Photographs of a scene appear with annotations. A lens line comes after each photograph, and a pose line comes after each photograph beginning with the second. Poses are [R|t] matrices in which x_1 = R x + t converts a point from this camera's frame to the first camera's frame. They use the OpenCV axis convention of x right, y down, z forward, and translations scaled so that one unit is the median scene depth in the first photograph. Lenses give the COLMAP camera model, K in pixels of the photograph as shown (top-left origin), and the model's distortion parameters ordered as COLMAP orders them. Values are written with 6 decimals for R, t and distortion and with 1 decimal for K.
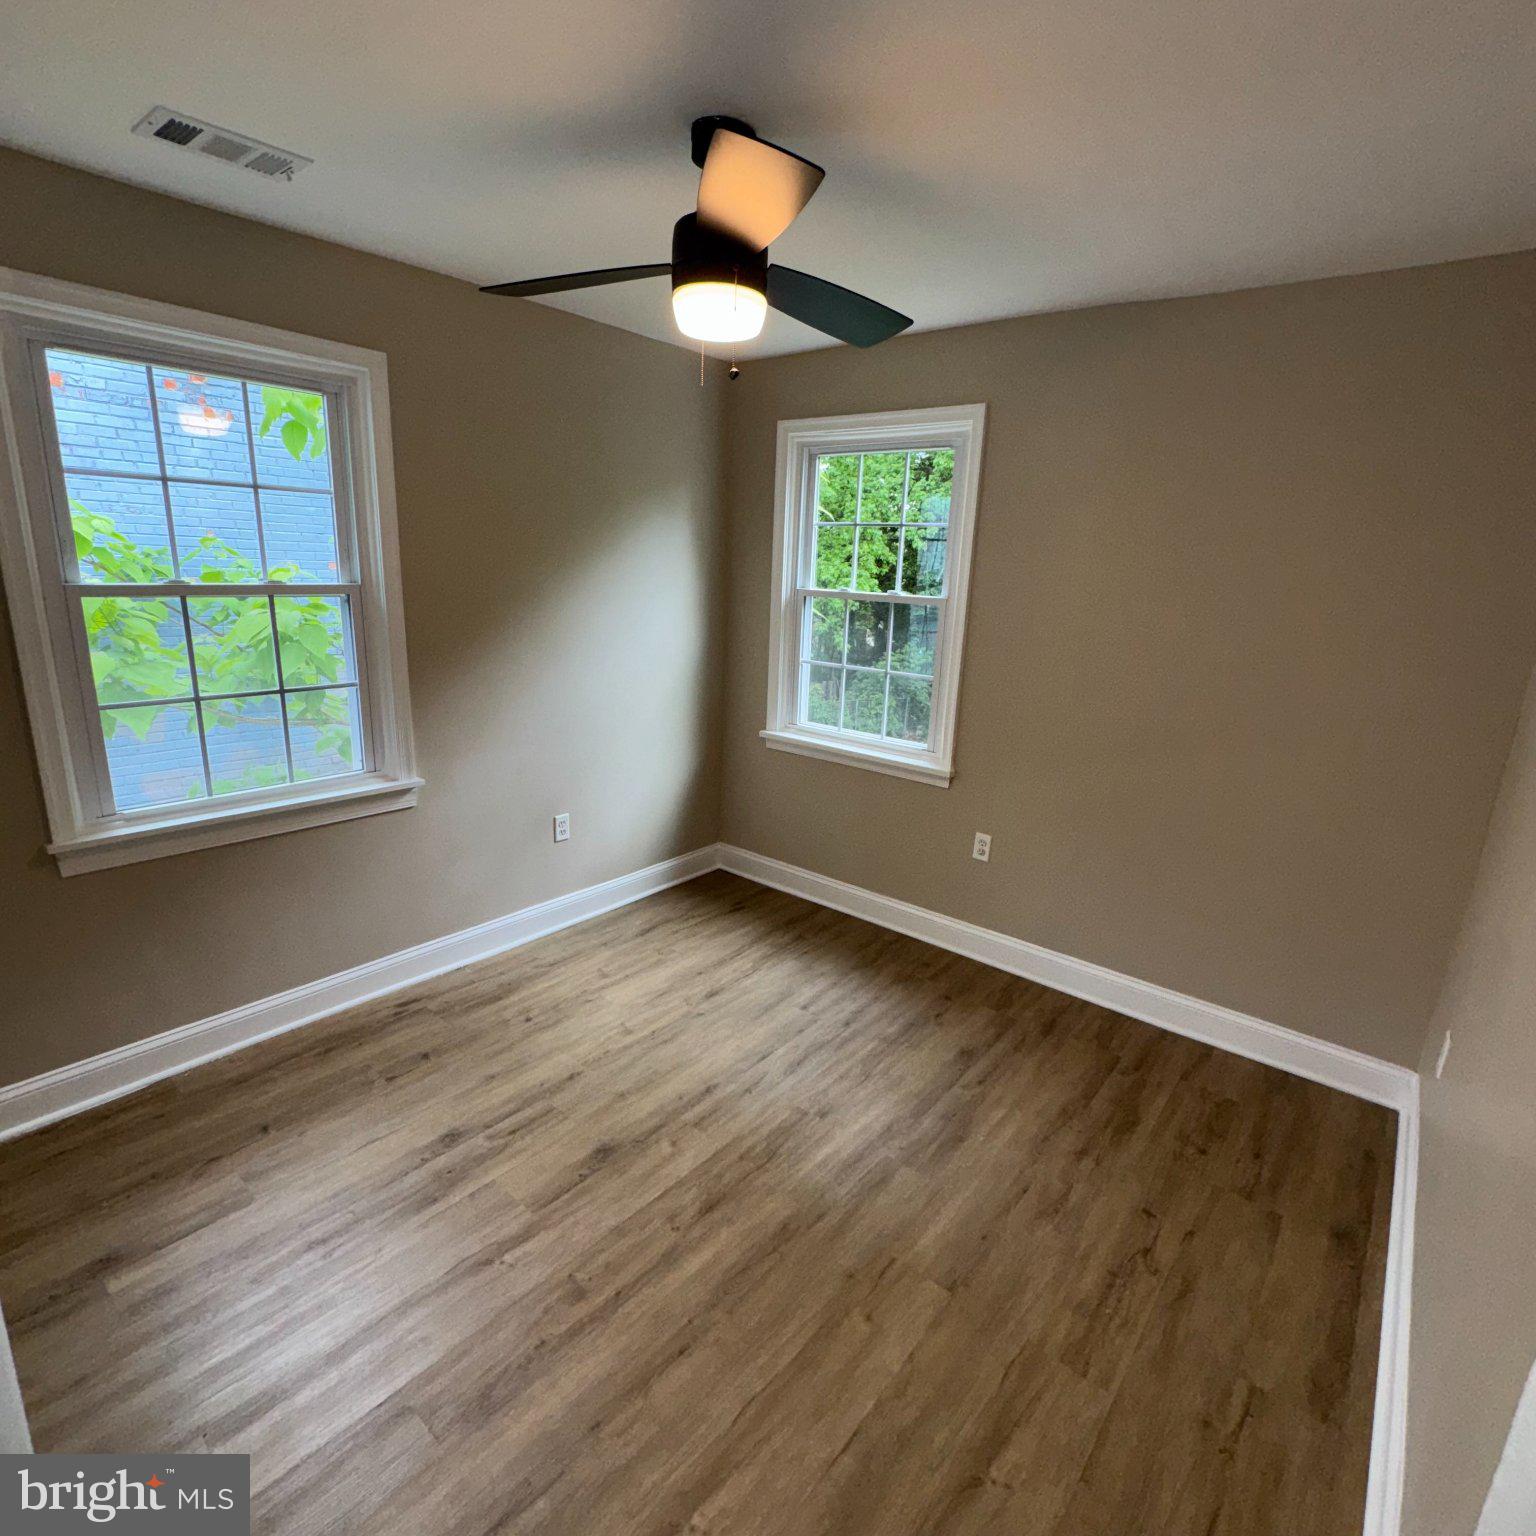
lens RADIAL K [[796.9, 0, 771.2], [0, 796.9, 764.5], [0, 0, 1]] dist [-0.003026, -0.001799]
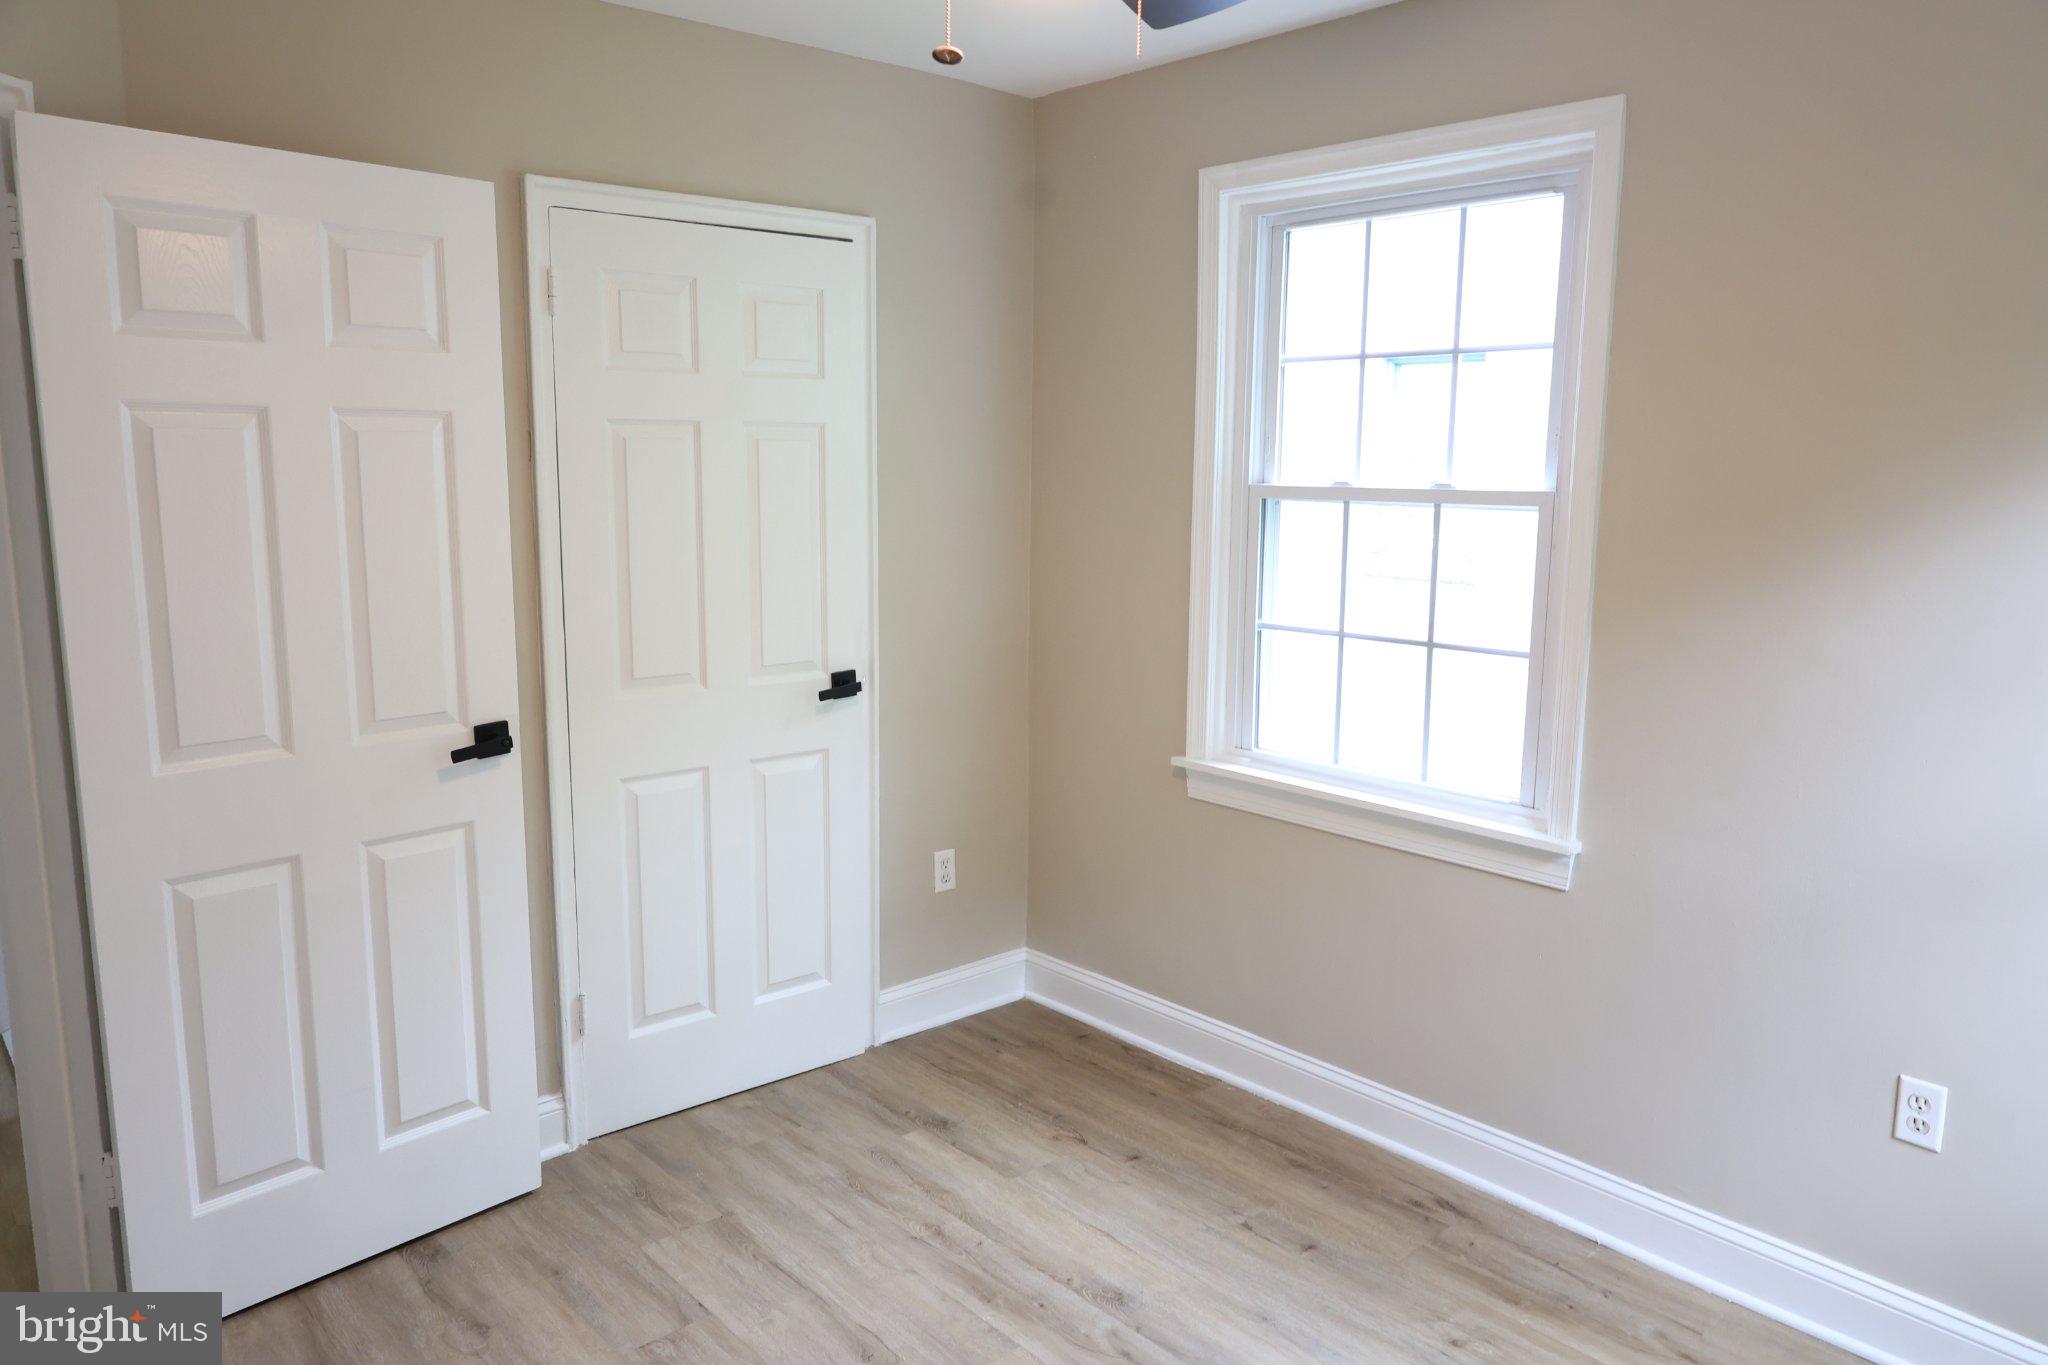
lens RADIAL K [[1399.5, 0, 1012.1], [0, 1399.5, 673.1], [0, 0, 1]] dist [-0.017775, 0.009458]
pose [[-0.146731, 0.108143, -0.983247, 0.616029], [-0.256912, 0.955729, 0.143455, -0.150170], [0.955231, 0.273657, -0.112452, 0.815503]]
